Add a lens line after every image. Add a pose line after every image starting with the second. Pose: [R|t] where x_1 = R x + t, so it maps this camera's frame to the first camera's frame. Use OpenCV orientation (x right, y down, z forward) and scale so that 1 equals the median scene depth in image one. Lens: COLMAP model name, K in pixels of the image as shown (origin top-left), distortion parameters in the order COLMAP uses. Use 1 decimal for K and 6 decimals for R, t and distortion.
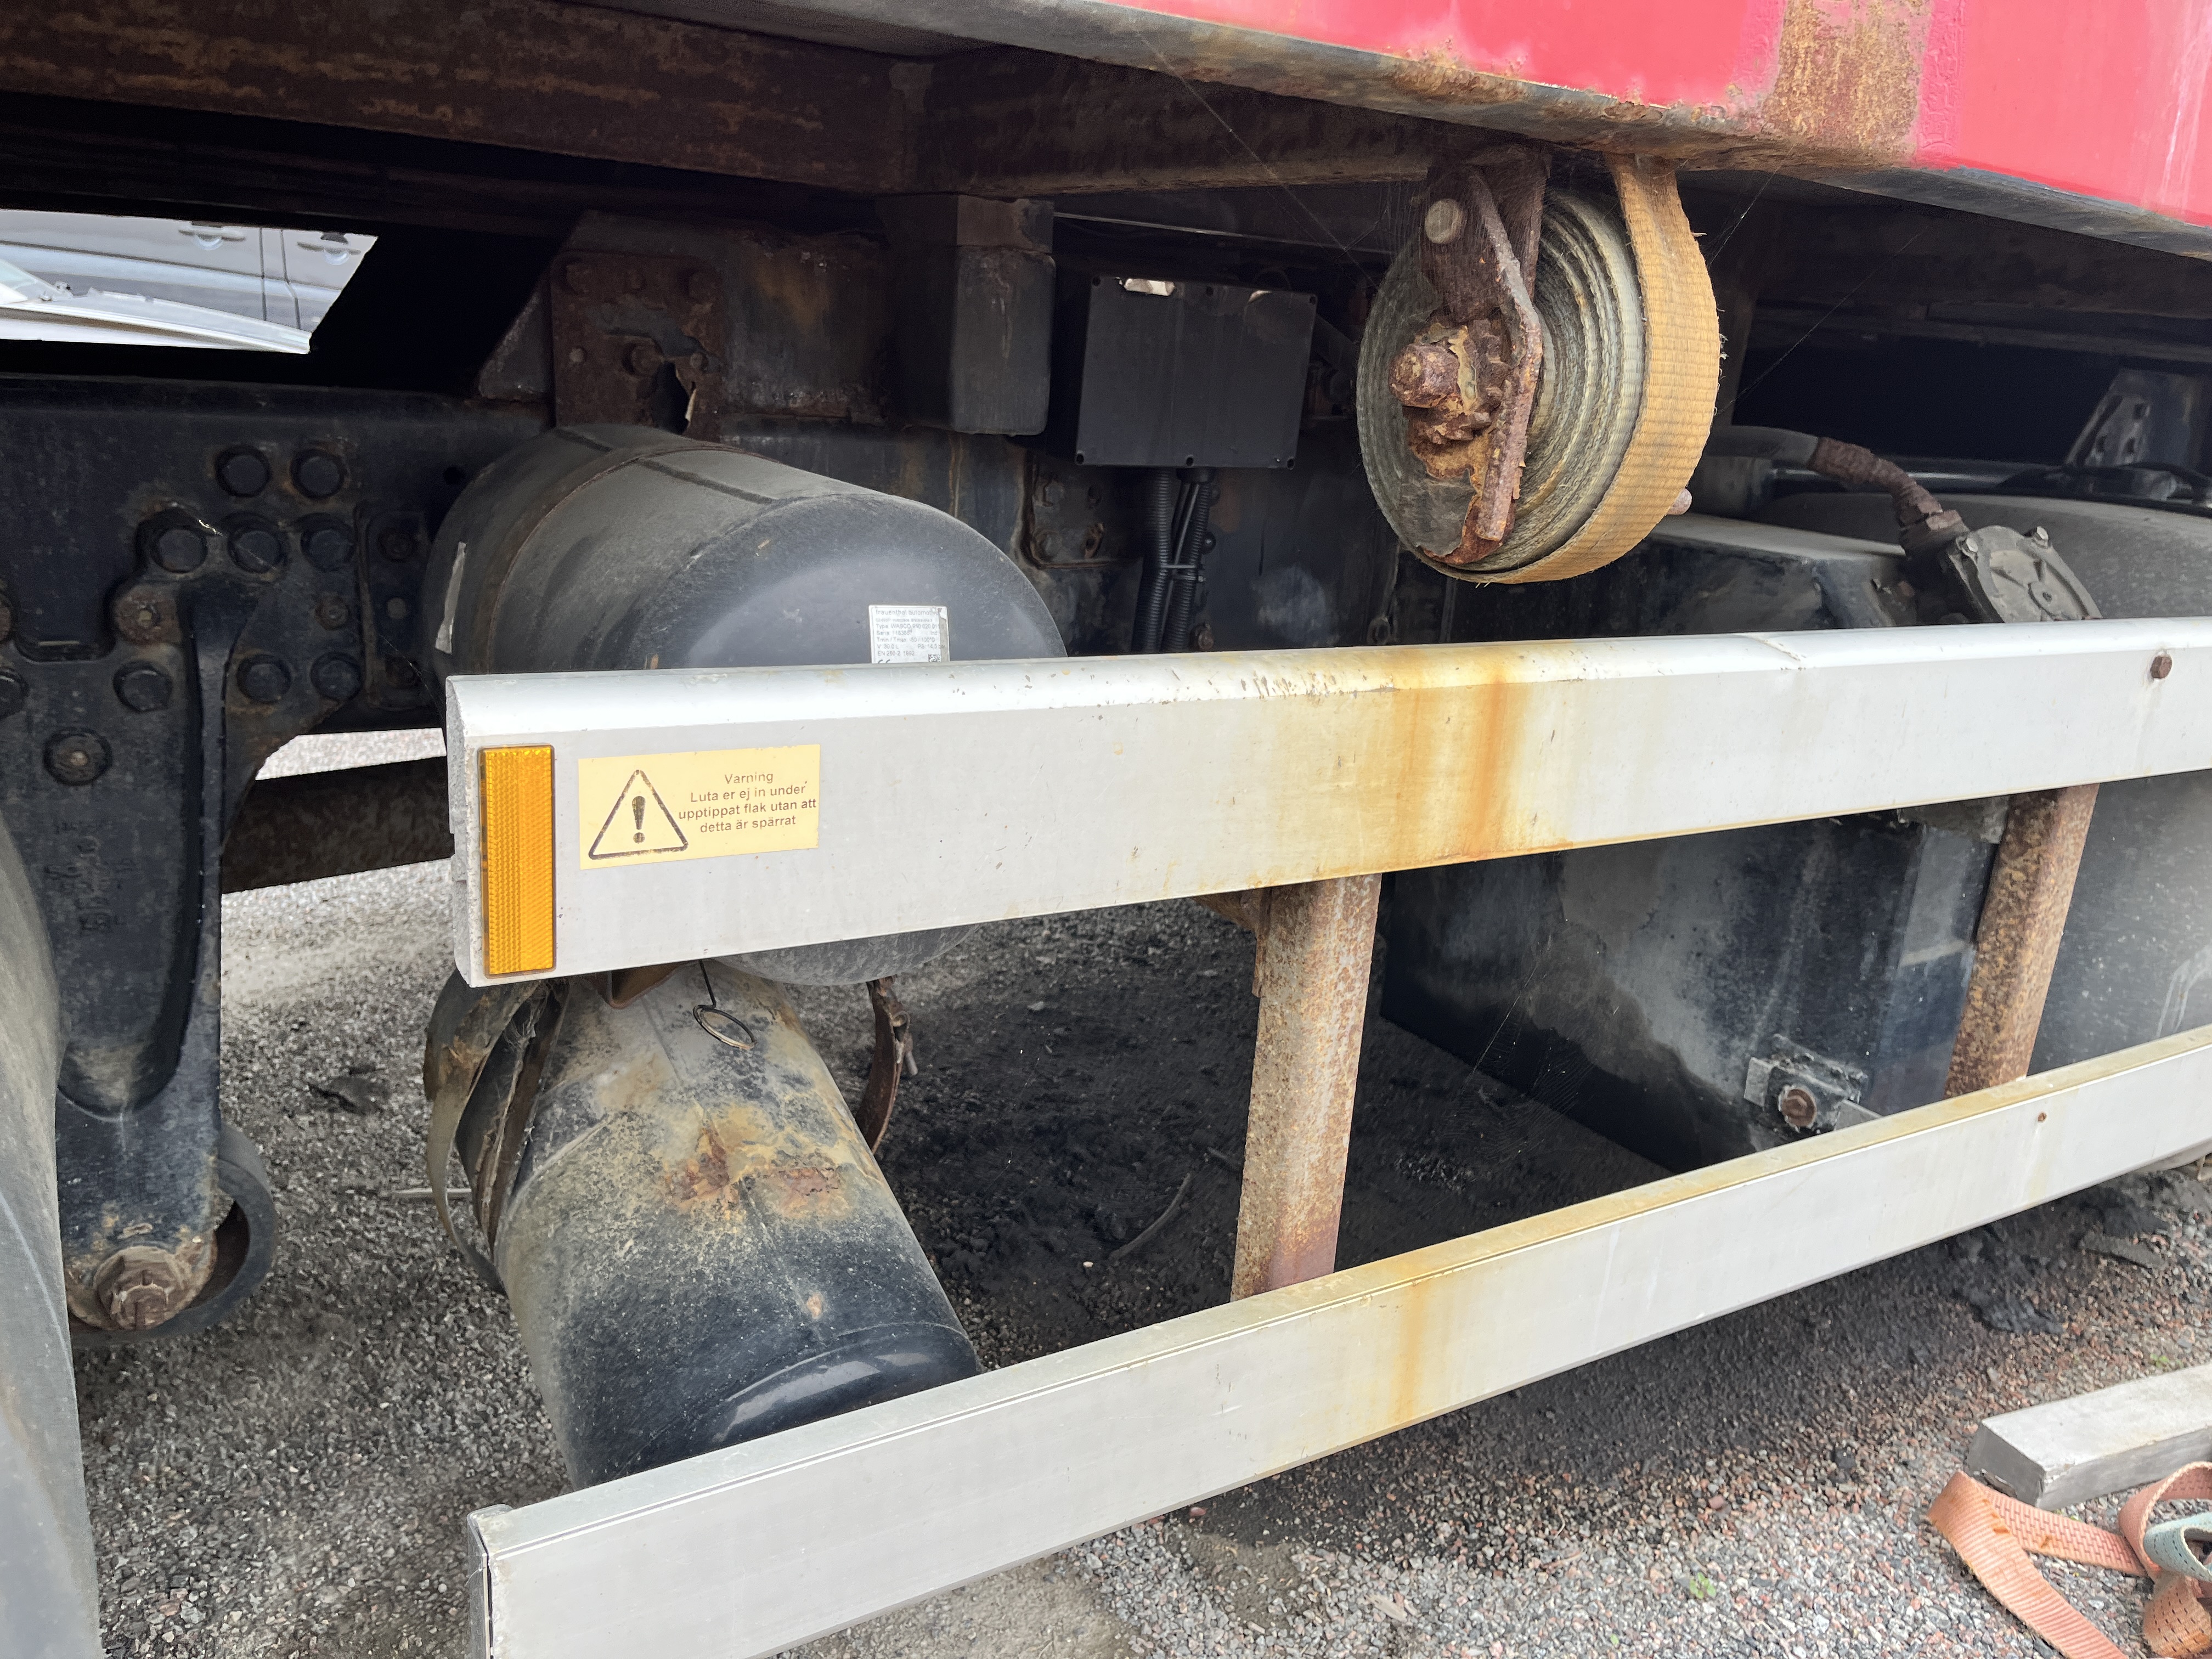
lens RADIAL K [[1695.9, 0, 1101.1], [0, 1695.9, 829.3], [0, 0, 1]] dist [0.066576, -0.101199]
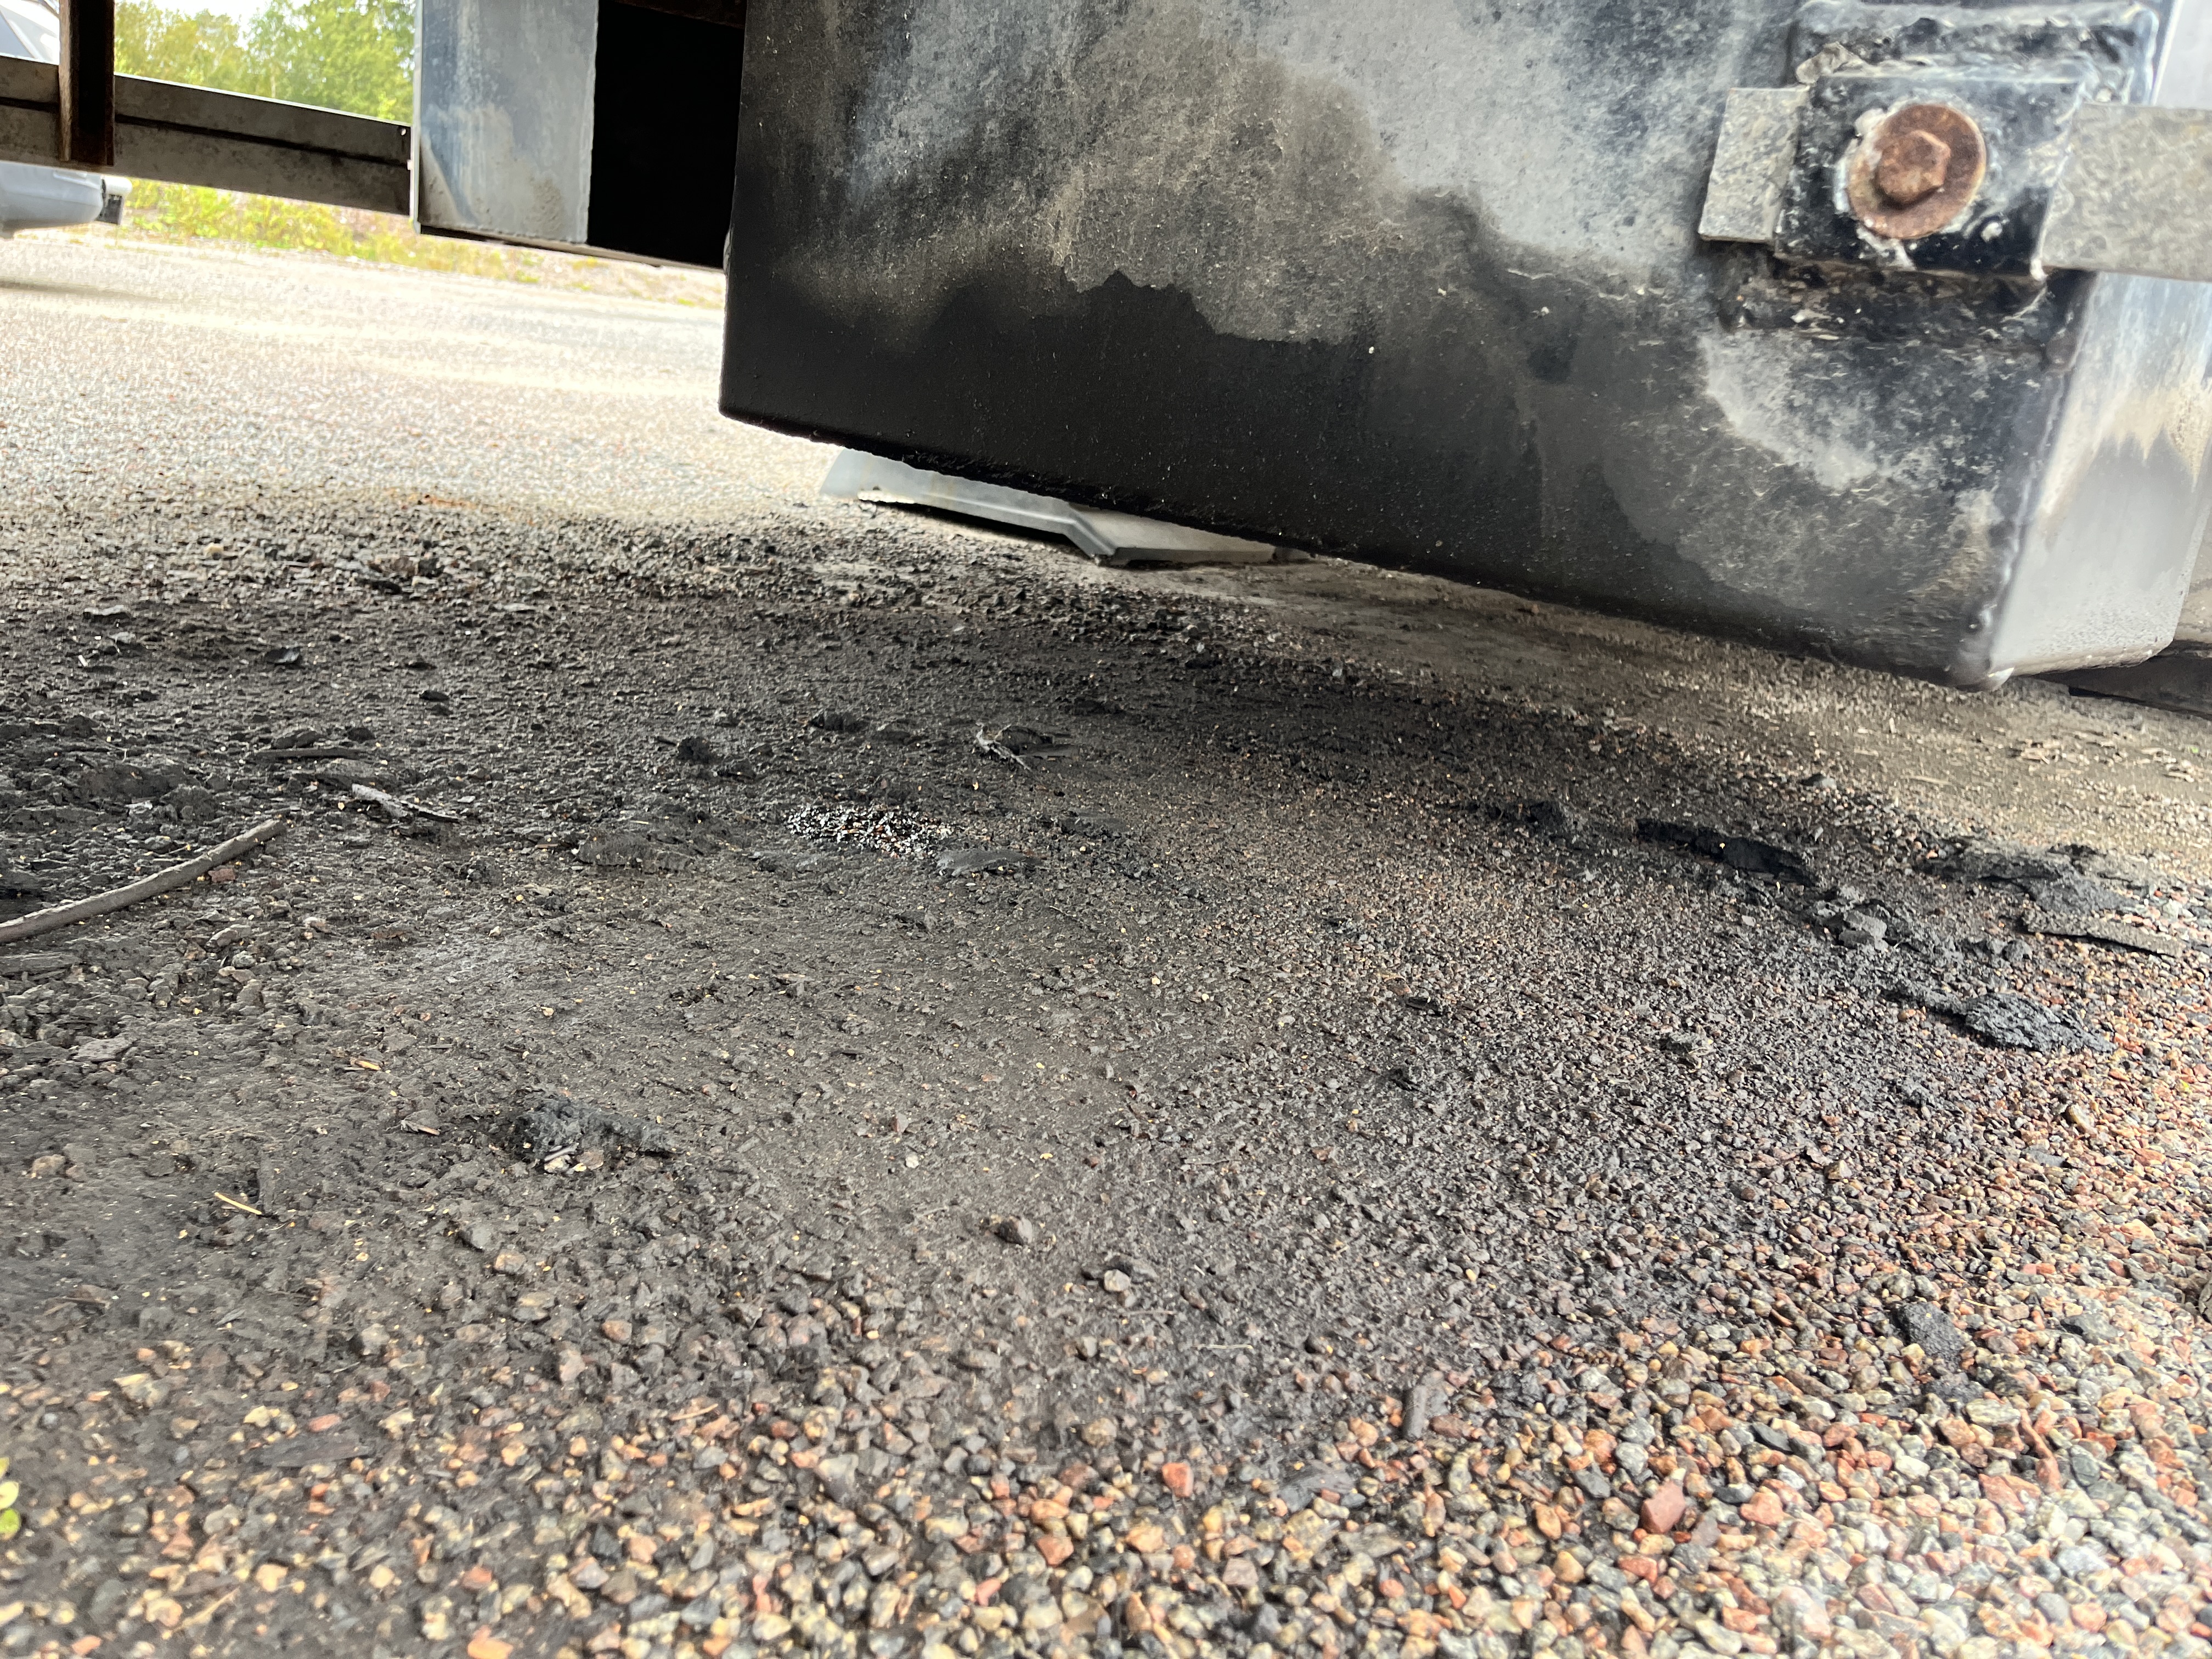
lens RADIAL K [[1695.9, 0, 1113.1], [0, 1695.9, 827.1], [0, 0, 1]] dist [0.066576, -0.101199]
pose [[0.964269, -0.011176, 0.264689, 0.182091], [0.006390, 0.999800, 0.018934, 0.257399], [-0.264848, -0.016566, 0.964148, 0.709497]]
